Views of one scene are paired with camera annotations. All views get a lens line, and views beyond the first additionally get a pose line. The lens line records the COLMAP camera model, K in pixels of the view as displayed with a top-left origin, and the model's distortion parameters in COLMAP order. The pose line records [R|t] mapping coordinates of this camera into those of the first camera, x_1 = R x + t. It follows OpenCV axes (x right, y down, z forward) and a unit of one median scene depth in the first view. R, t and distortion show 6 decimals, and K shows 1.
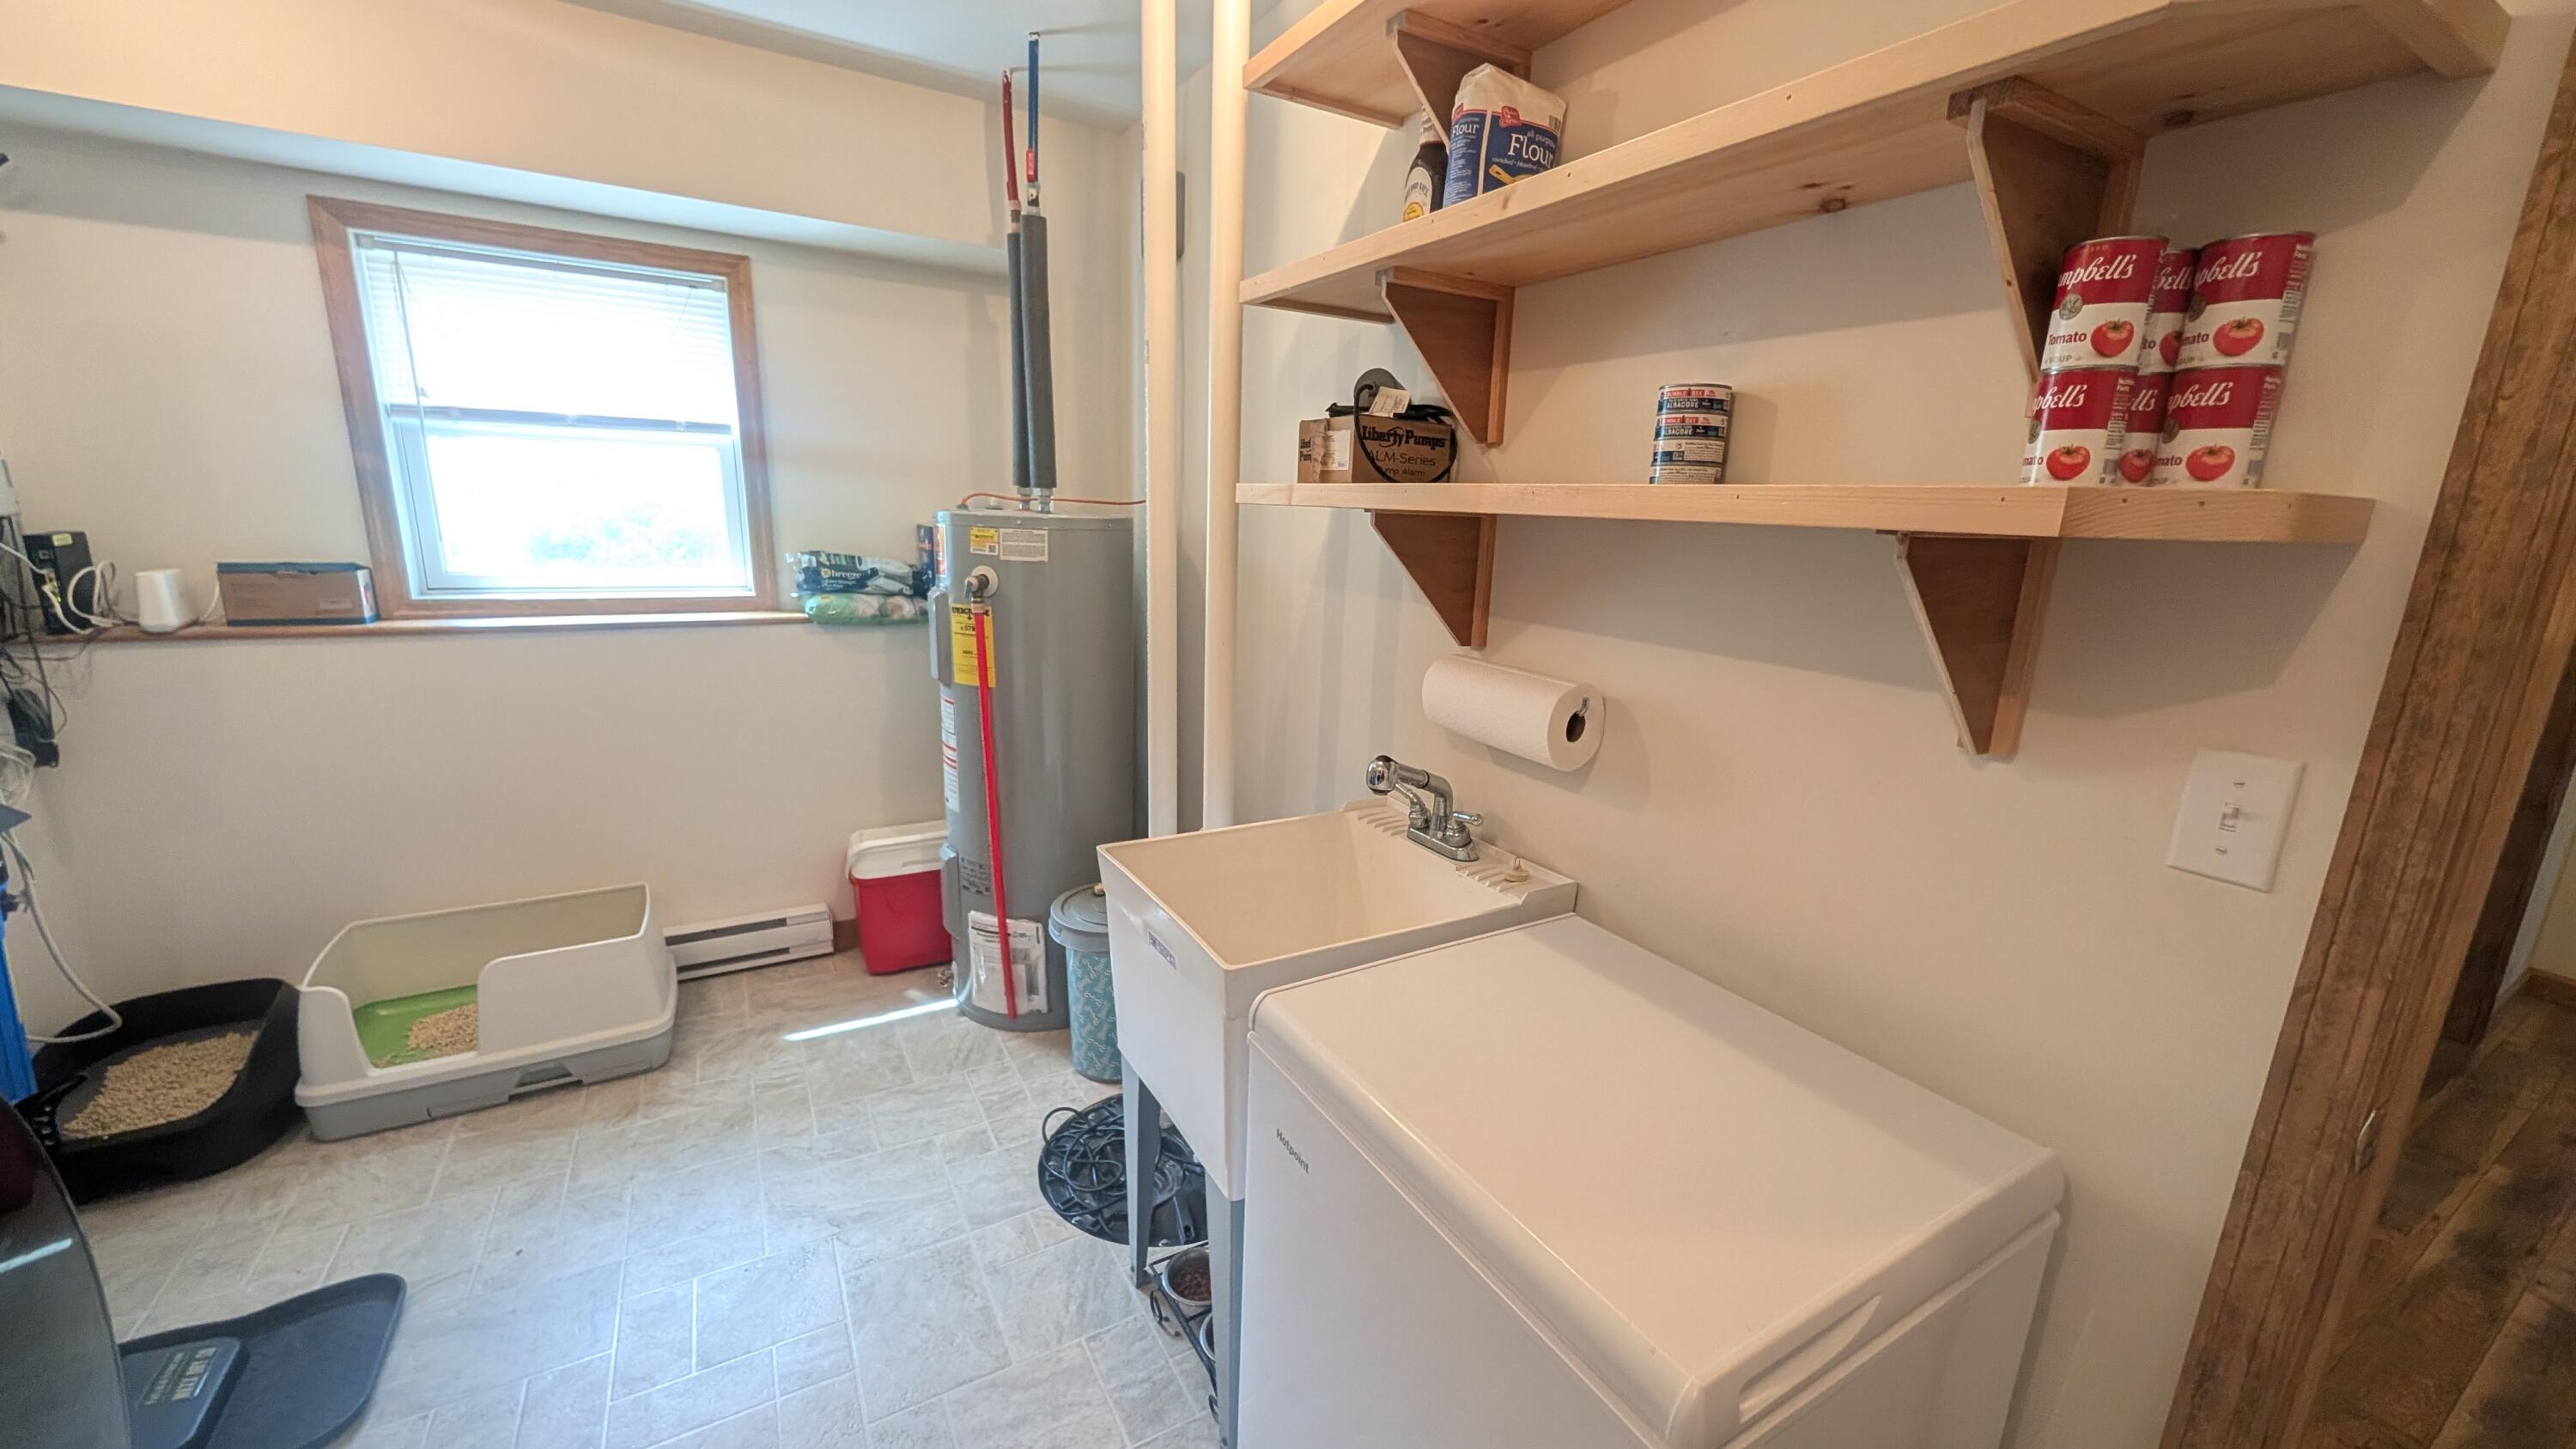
lens RADIAL K [[962.7, 0, 1290.7], [0, 962.7, 727.5], [0, 0, 1]] dist [-0.000887, -0.000190]
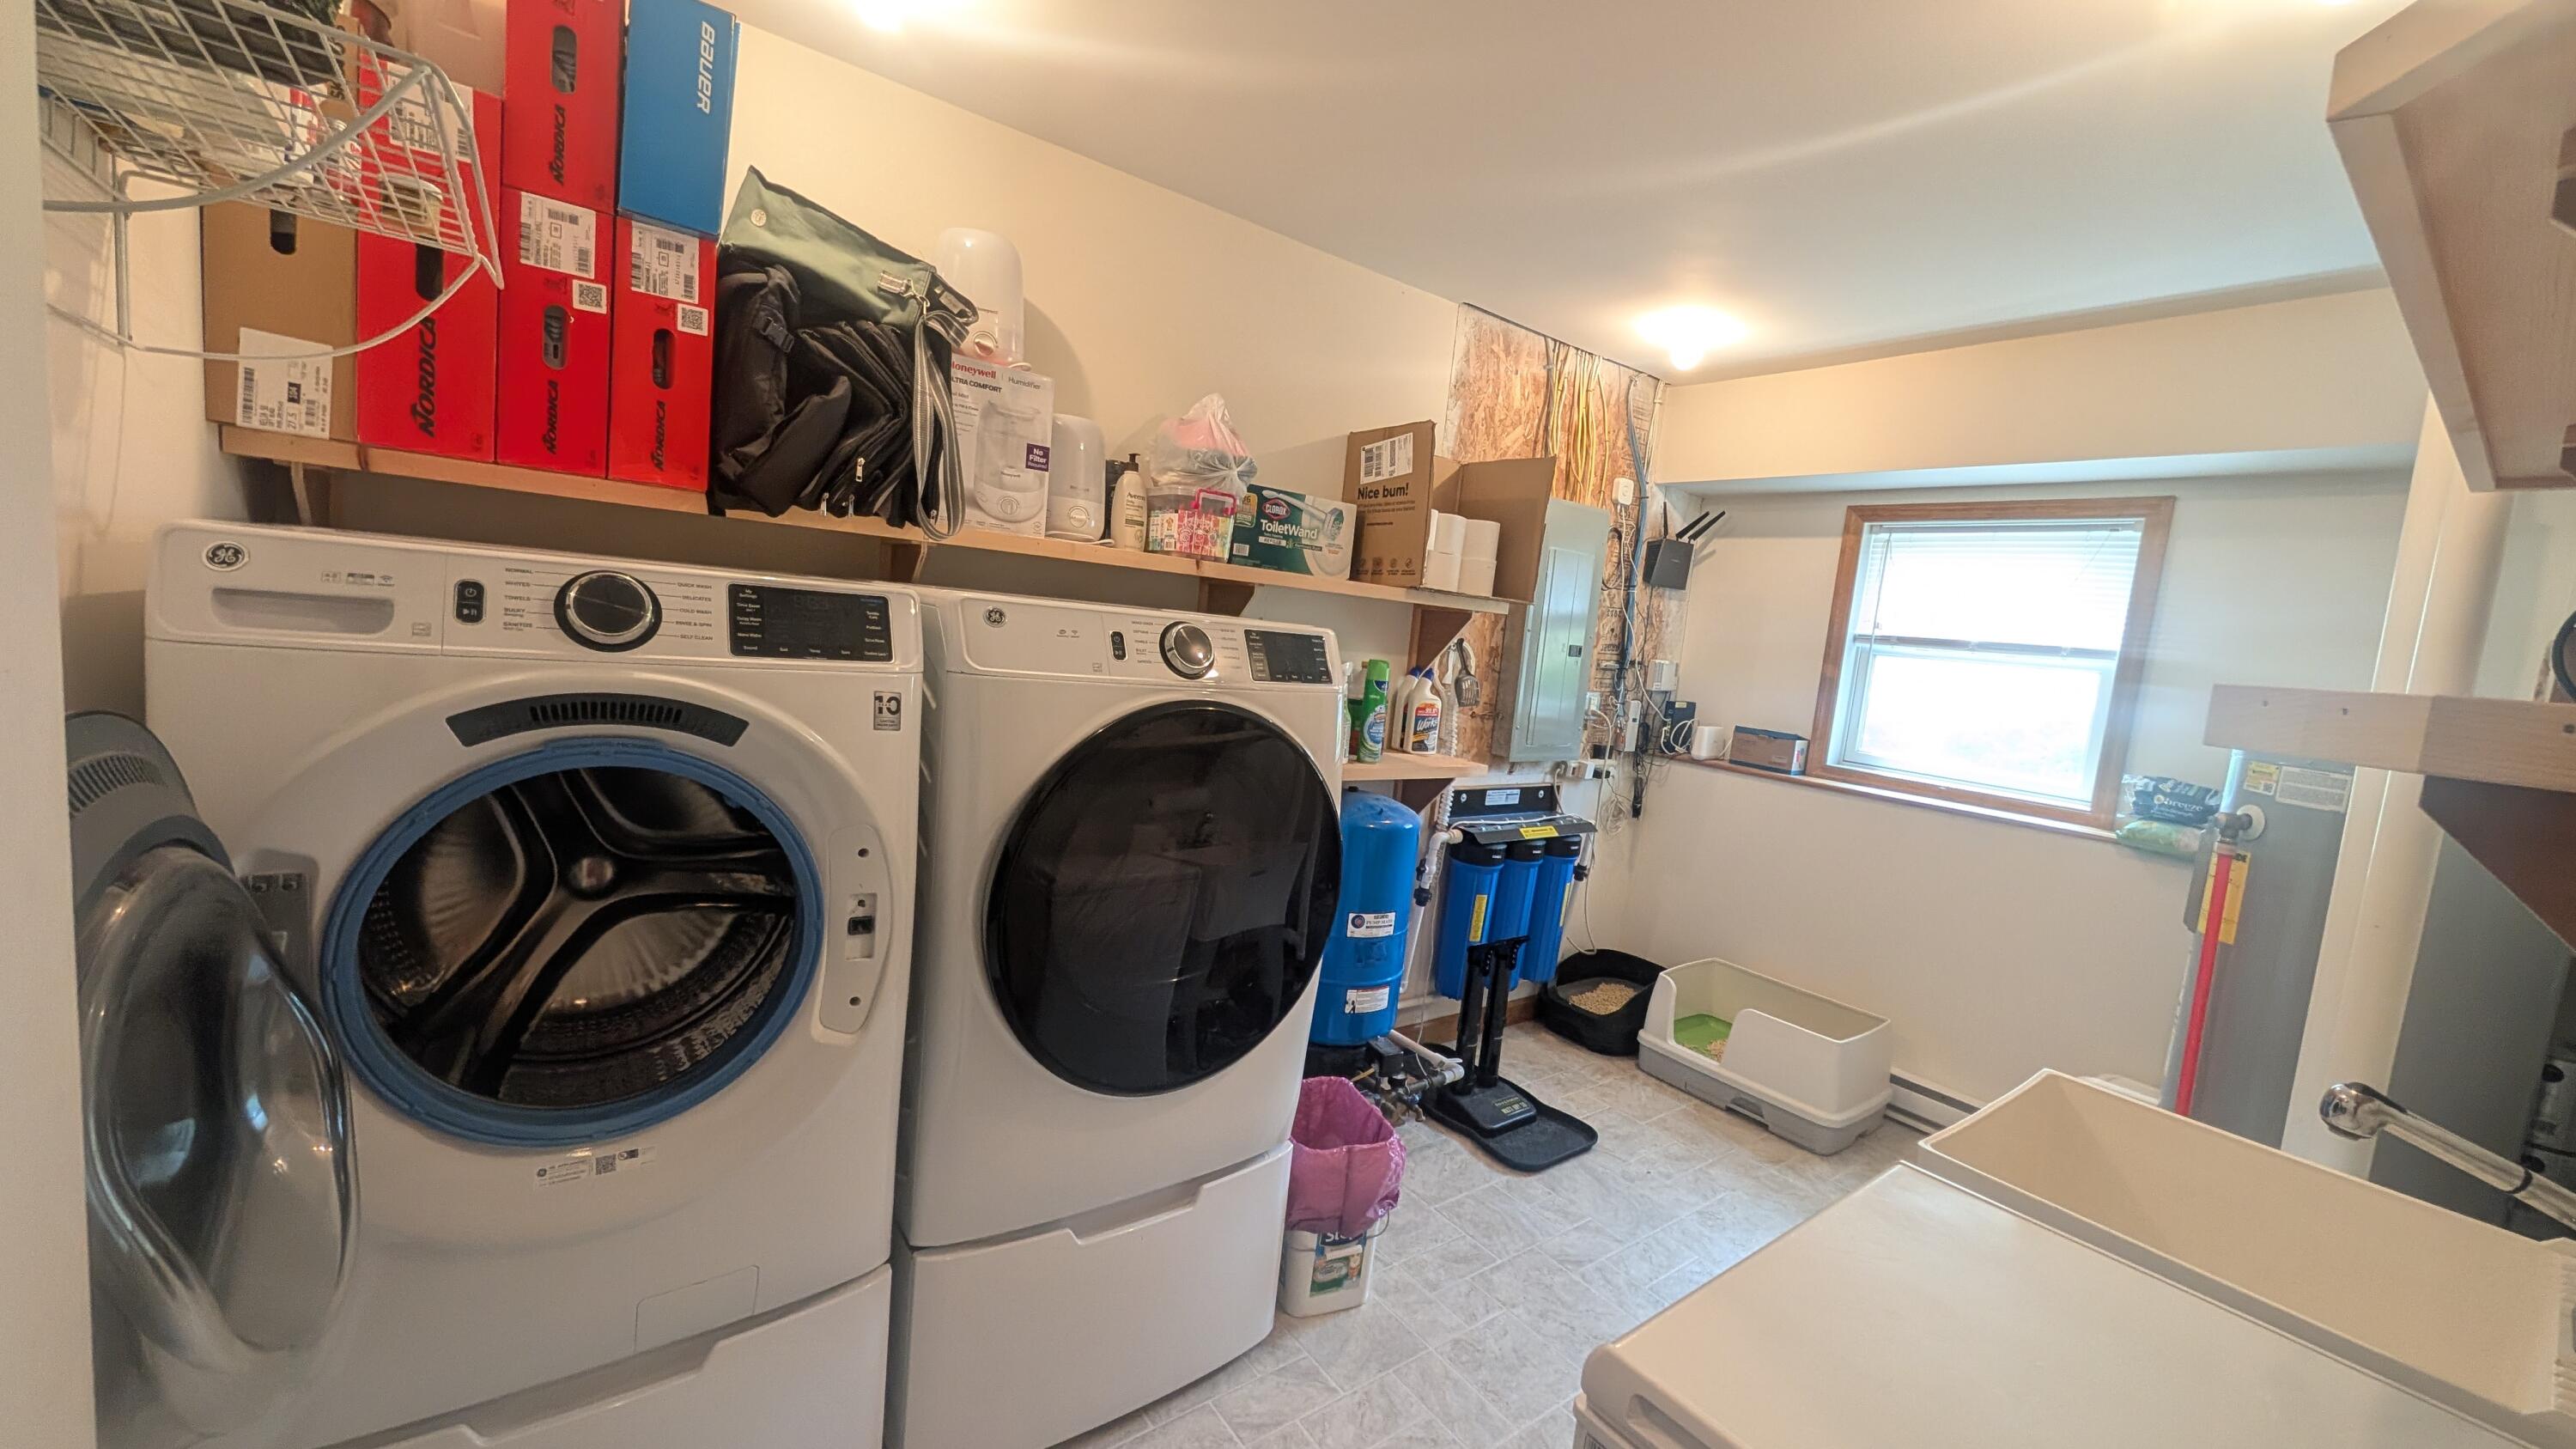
lens RADIAL K [[962.7, 0, 1291.7], [0, 962.7, 724.2], [0, 0, 1]] dist [-0.000887, -0.000190]
pose [[0.112532, 0.081899, -0.990267, 0.424830], [-0.312692, 0.948883, 0.042943, -0.004576], [0.943165, 0.304816, 0.132389, 0.050414]]
